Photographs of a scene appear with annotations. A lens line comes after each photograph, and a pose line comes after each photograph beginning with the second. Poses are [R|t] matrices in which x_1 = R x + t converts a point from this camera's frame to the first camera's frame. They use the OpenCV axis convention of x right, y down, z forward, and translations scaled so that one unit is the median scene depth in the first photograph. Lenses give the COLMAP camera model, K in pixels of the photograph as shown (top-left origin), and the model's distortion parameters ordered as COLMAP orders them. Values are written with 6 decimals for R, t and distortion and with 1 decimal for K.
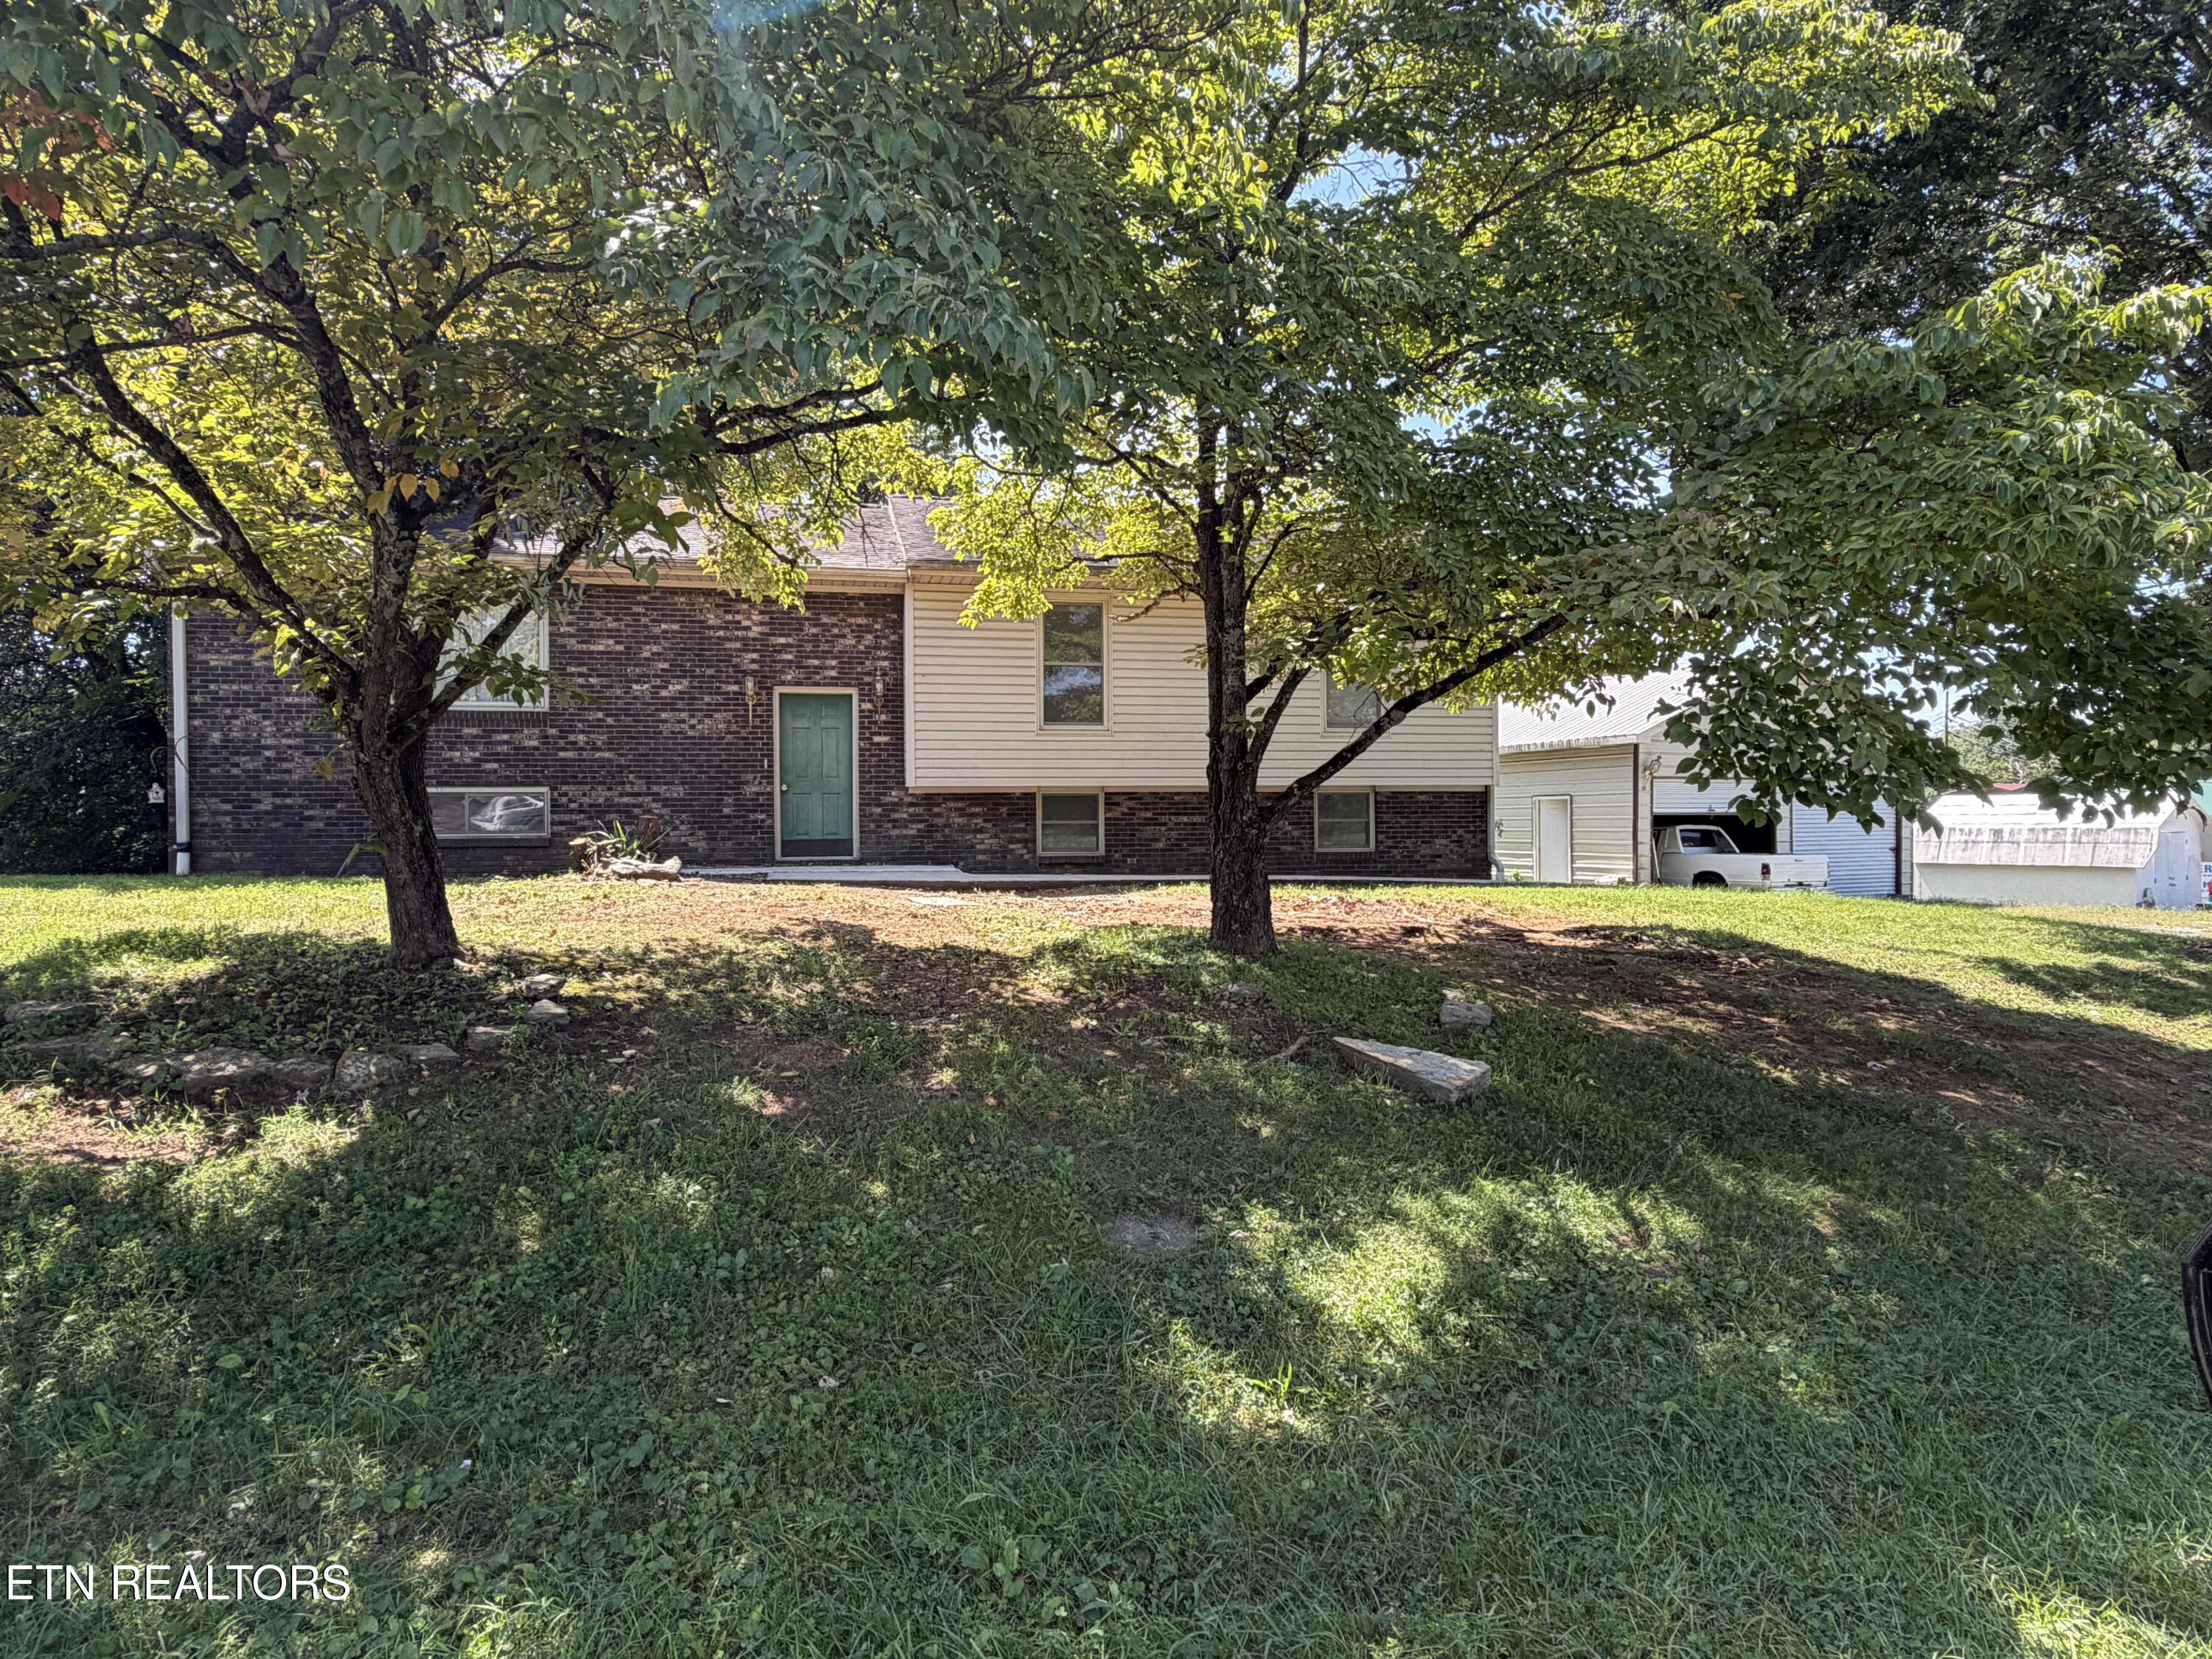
lens RADIAL K [[1254.8, 0, 1105.6], [0, 1254.8, 841.4], [0, 0, 1]] dist [0.000611, 0.000723]
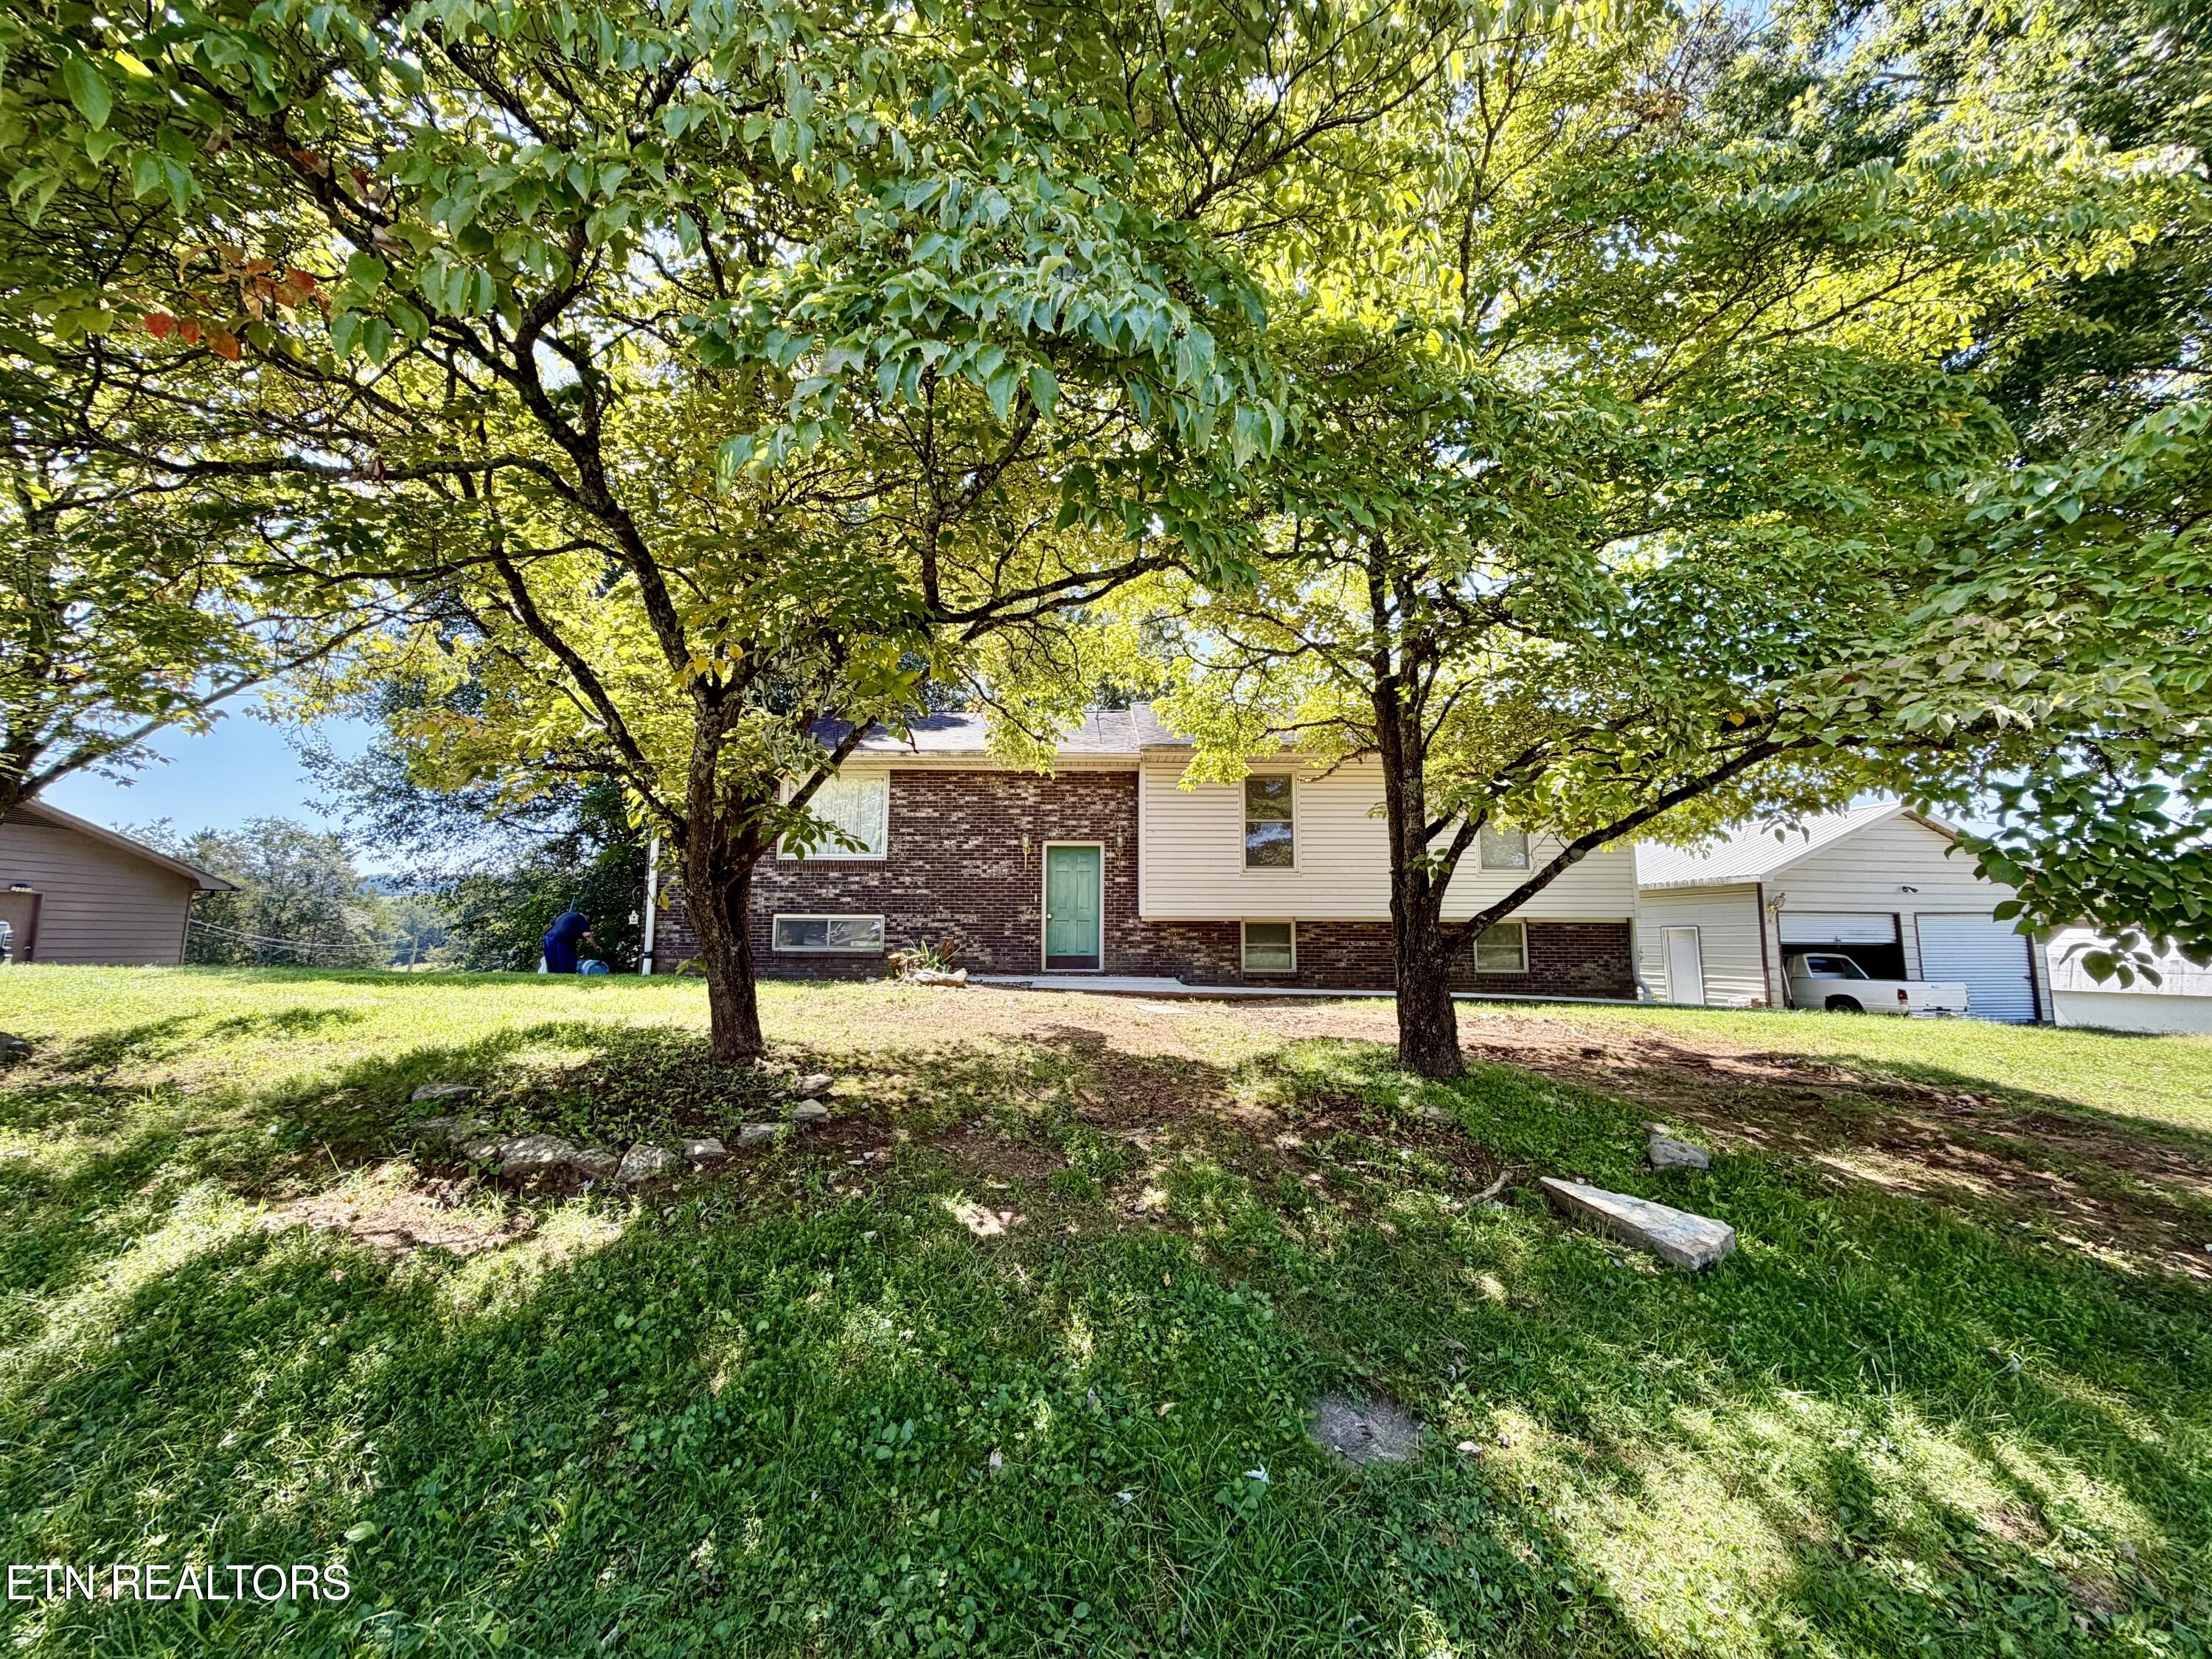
lens RADIAL K [[883.1, 0, 1099.7], [0, 883.1, 825.5], [0, 0, 1]] dist [0.003673, -0.000346]
pose [[0.976697, -0.016110, -0.214016, -0.001726], [-0.014908, 0.989678, -0.142533, -0.006544], [0.214103, 0.142402, 0.966375, 0.113796]]
